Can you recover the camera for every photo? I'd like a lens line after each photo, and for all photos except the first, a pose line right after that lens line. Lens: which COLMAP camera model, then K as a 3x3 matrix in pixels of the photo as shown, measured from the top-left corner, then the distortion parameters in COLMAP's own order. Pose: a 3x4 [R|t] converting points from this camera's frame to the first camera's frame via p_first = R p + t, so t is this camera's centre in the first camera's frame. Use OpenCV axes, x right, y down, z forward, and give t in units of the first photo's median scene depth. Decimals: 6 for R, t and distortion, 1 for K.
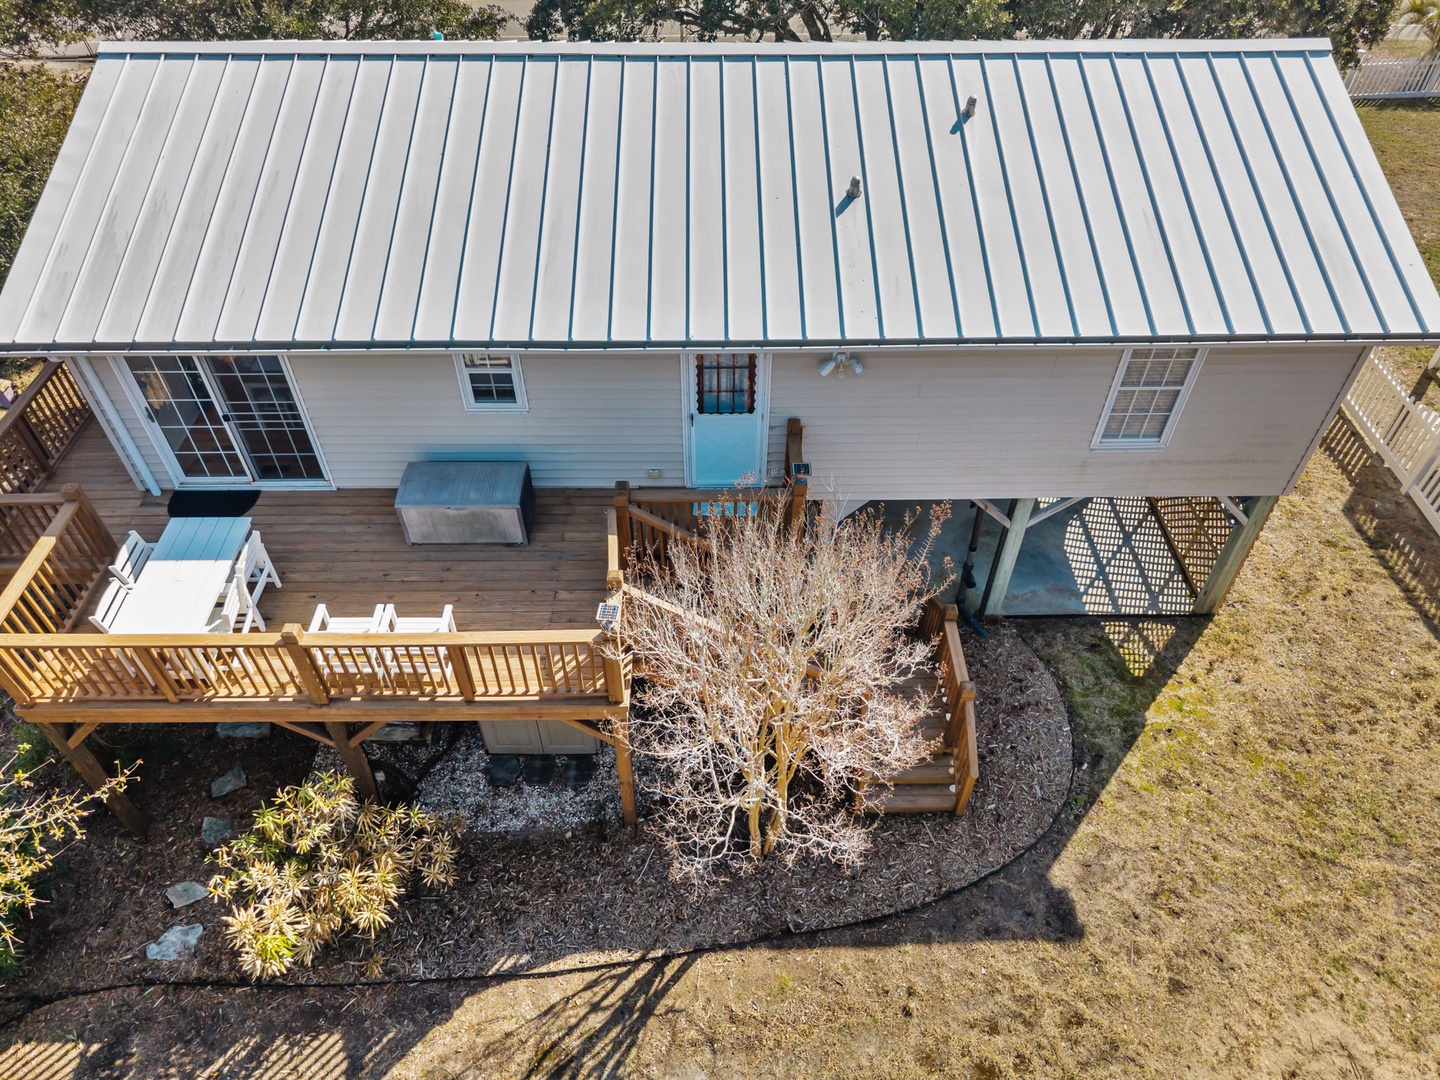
lens RADIAL K [[1006.3, 0, 718.4], [0, 1006.3, 538.9], [0, 0, 1]] dist [0.001072, 0.000439]
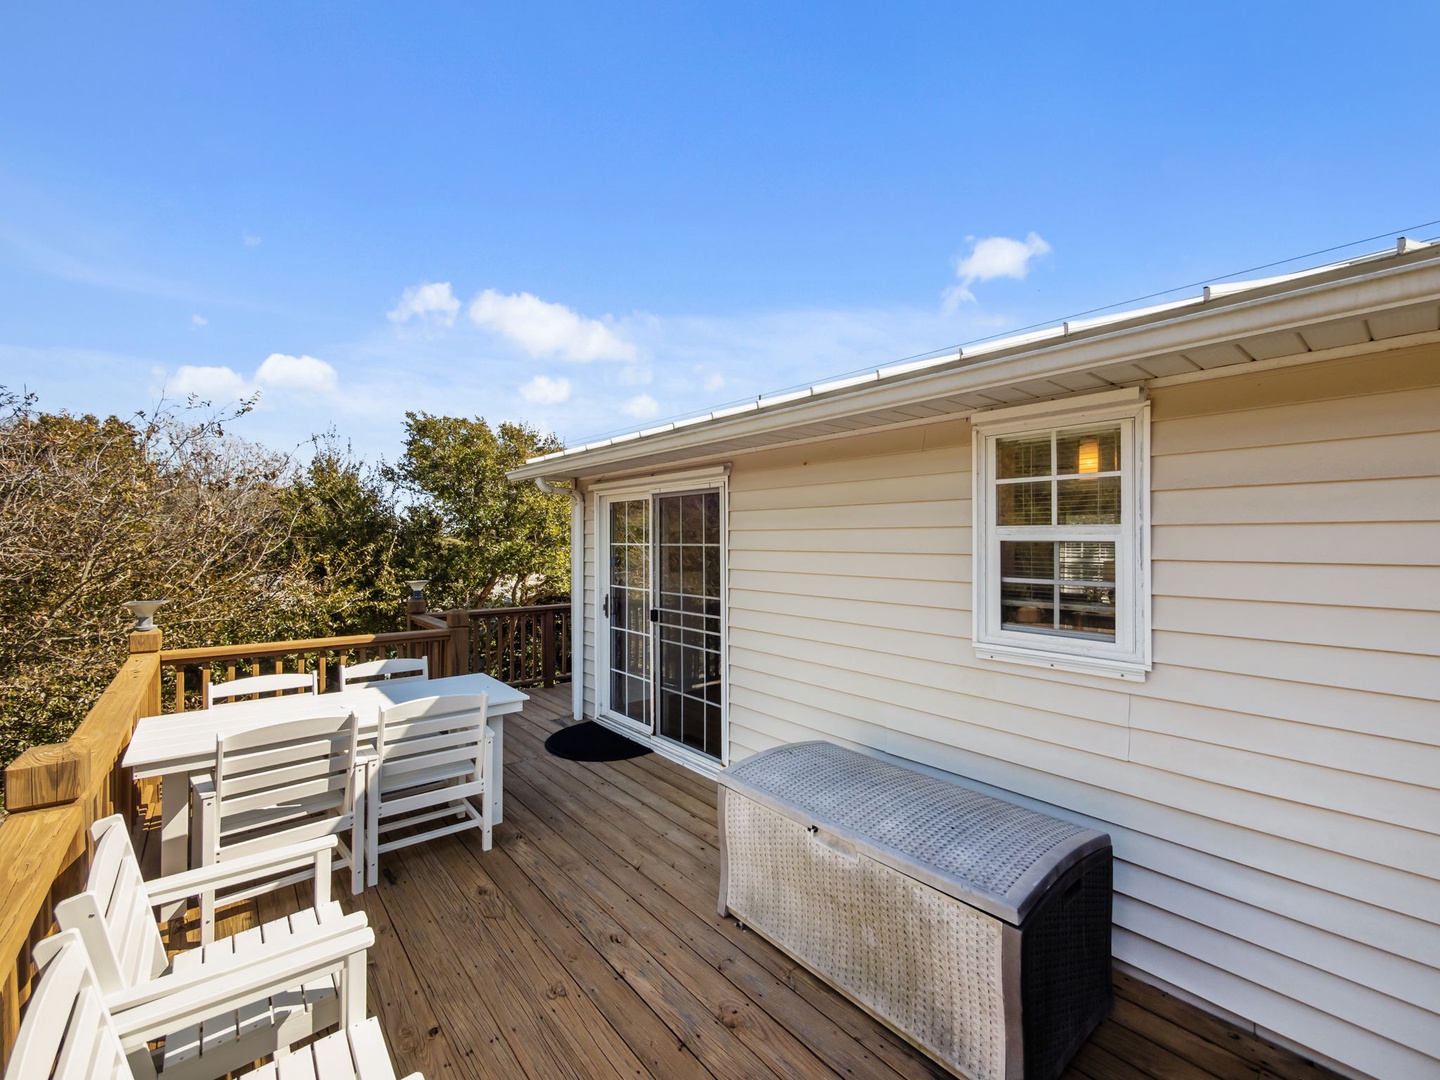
lens RADIAL K [[606.3, 0, 717.0], [0, 606.3, 538.3], [0, 0, 1]] dist [-0.002140, -0.000370]
pose [[0.621502, -0.012437, -0.783314, -0.119295], [-0.562958, 0.688249, -0.457594, 0.015140], [0.544806, 0.725368, 0.420746, 0.800531]]
